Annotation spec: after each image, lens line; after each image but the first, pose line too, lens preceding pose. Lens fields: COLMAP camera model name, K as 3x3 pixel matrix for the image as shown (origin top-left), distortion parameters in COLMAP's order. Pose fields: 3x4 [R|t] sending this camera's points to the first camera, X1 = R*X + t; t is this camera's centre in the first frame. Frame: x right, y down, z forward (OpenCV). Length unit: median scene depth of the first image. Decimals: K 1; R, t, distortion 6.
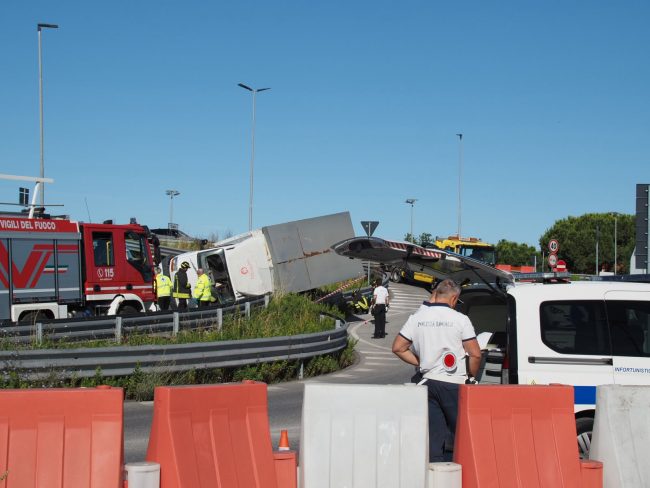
lens RADIAL K [[1675.0, 0, 325.0], [0, 1675.0, 244.0], [0, 0, 1]] dist [0.377586, 0.166366]
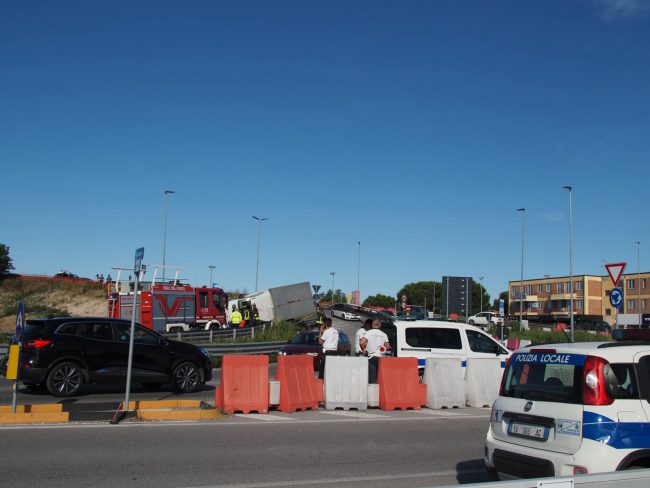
lens RADIAL K [[865.6, 0, 325.0], [0, 865.6, 244.0], [0, 0, 1]] dist [0.036320, 0.016676]
pose [[0.998840, 0.020805, 0.043428, -0.024870], [-0.018264, 0.998144, -0.058095, -0.006600], [-0.044556, 0.057235, 0.997366, -0.149425]]
